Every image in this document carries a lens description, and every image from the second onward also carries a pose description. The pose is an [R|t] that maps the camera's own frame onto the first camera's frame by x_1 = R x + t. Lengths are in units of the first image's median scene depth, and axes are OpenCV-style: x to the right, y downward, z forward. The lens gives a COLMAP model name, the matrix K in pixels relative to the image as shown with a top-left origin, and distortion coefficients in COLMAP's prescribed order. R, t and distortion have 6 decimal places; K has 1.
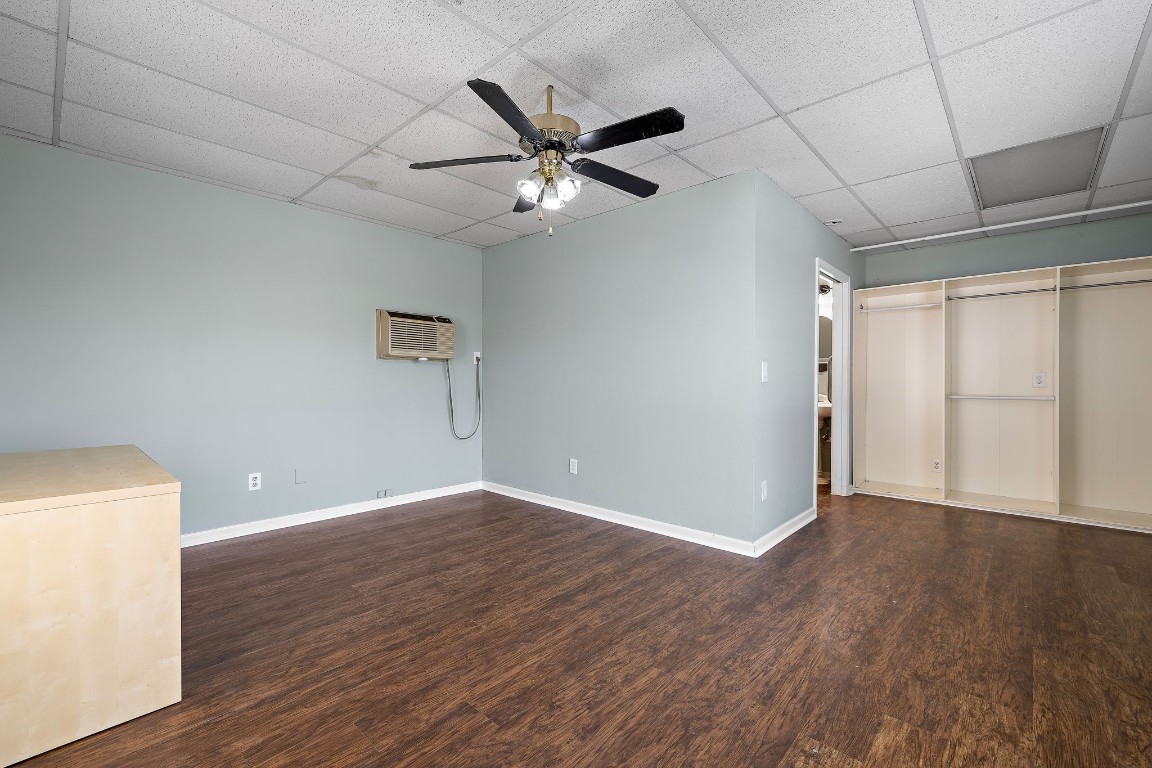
lens RADIAL K [[487.8, 0, 576.0], [0, 487.8, 384.0], [0, 0, 1]] dist [0.001858, 0.000070]
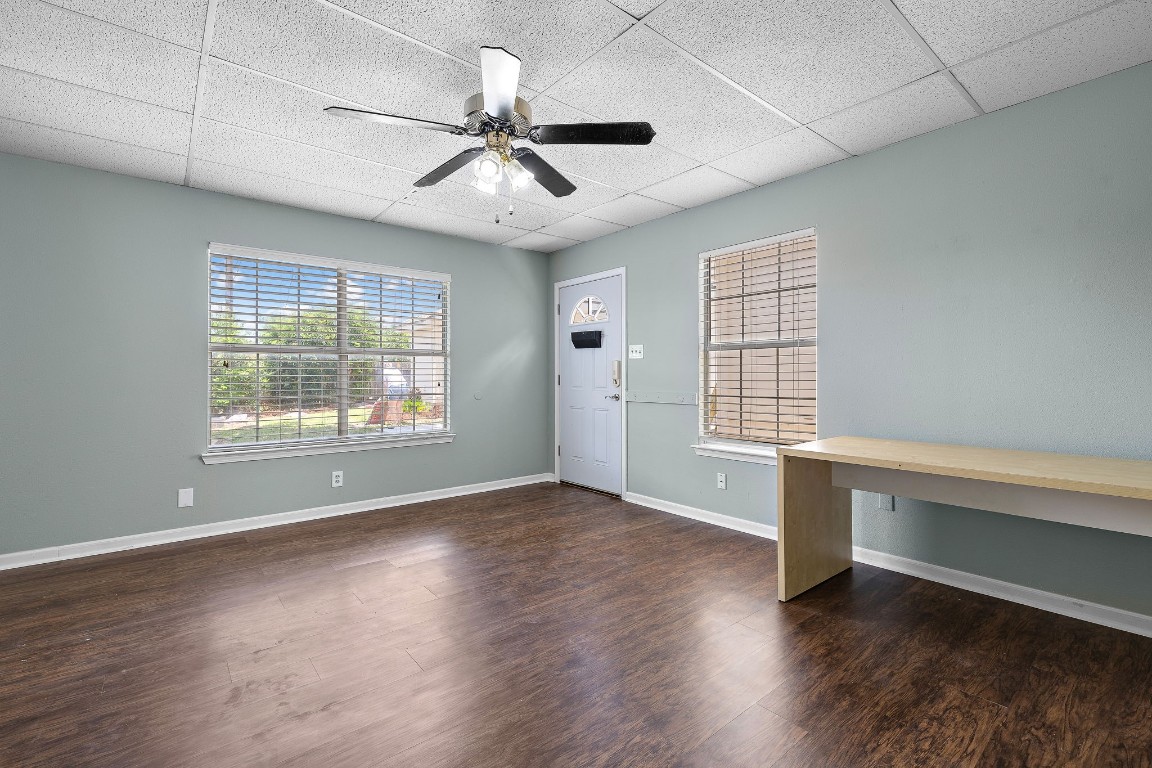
lens RADIAL K [[487.8, 0, 576.0], [0, 487.8, 384.0], [0, 0, 1]] dist [0.001858, 0.000070]
pose [[-0.990487, -0.000392, 0.137604, -0.407131], [0.003312, 0.999638, 0.026684, -0.016997], [-0.137564, 0.026886, -0.990128, 2.387686]]
